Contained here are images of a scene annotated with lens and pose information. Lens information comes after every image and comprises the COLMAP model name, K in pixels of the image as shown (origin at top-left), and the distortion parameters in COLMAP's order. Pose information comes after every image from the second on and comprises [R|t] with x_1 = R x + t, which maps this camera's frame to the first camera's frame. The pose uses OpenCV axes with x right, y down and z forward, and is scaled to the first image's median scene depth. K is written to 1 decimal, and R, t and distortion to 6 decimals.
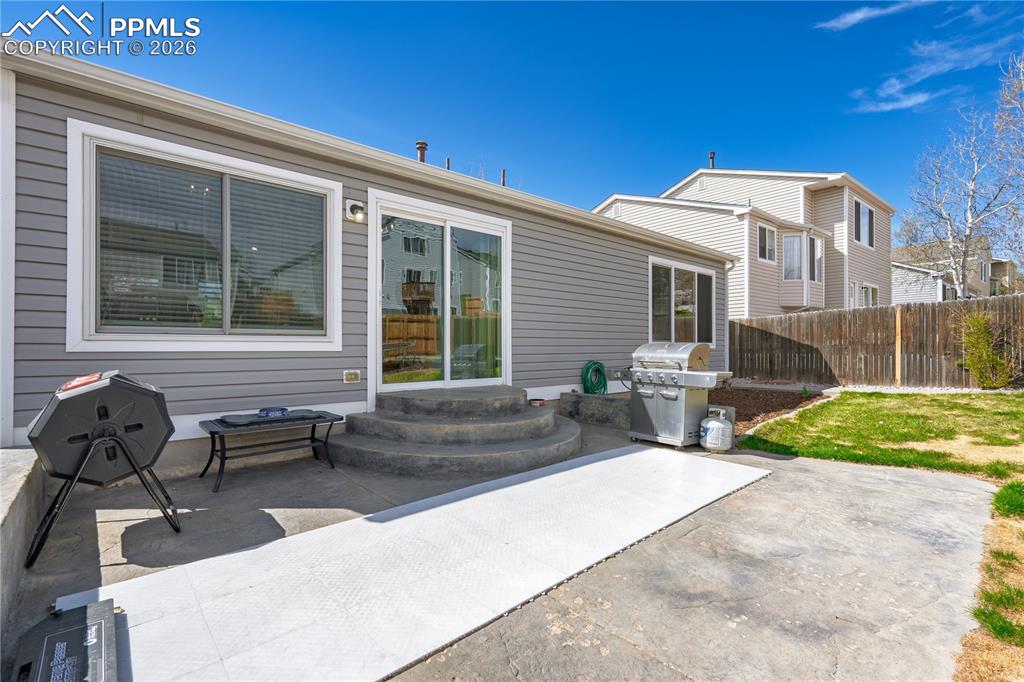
lens RADIAL K [[461.9, 0, 512.0], [0, 461.9, 341.0], [0, 0, 1]] dist [-0.001086, -0.000119]
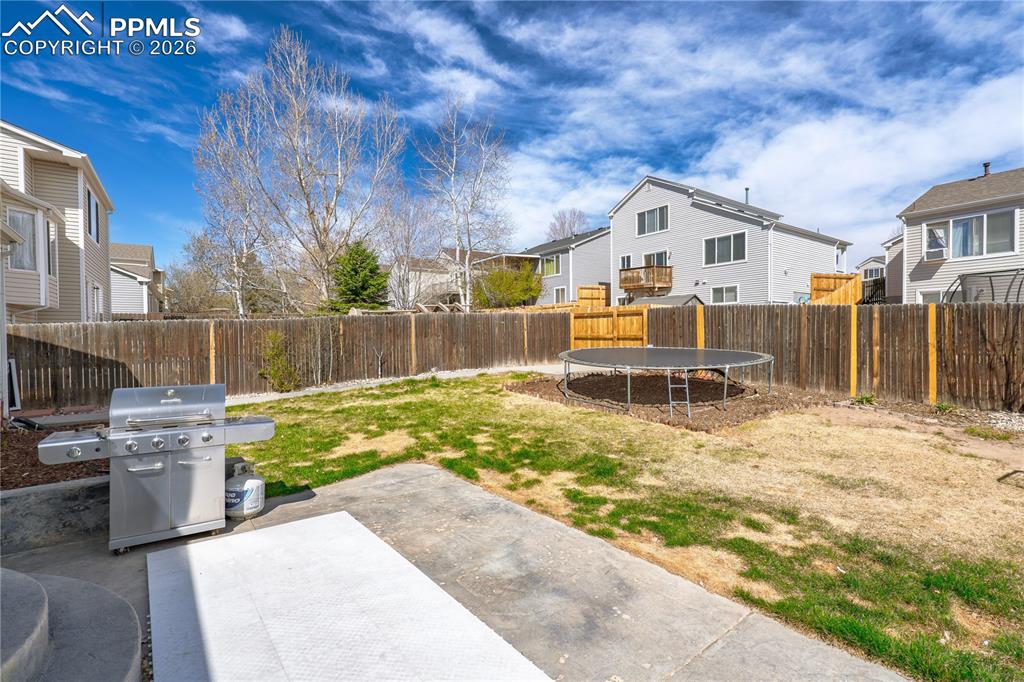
lens RADIAL K [[464.0, 0, 512.0], [0, 464.0, 341.0], [0, 0, 1]] dist [0.000332, 0.000935]
pose [[0.057002, -0.005422, 0.998359, -0.352355], [-0.005694, 0.999967, 0.005756, -0.079005], [-0.998358, -0.006013, 0.056969, 0.493053]]
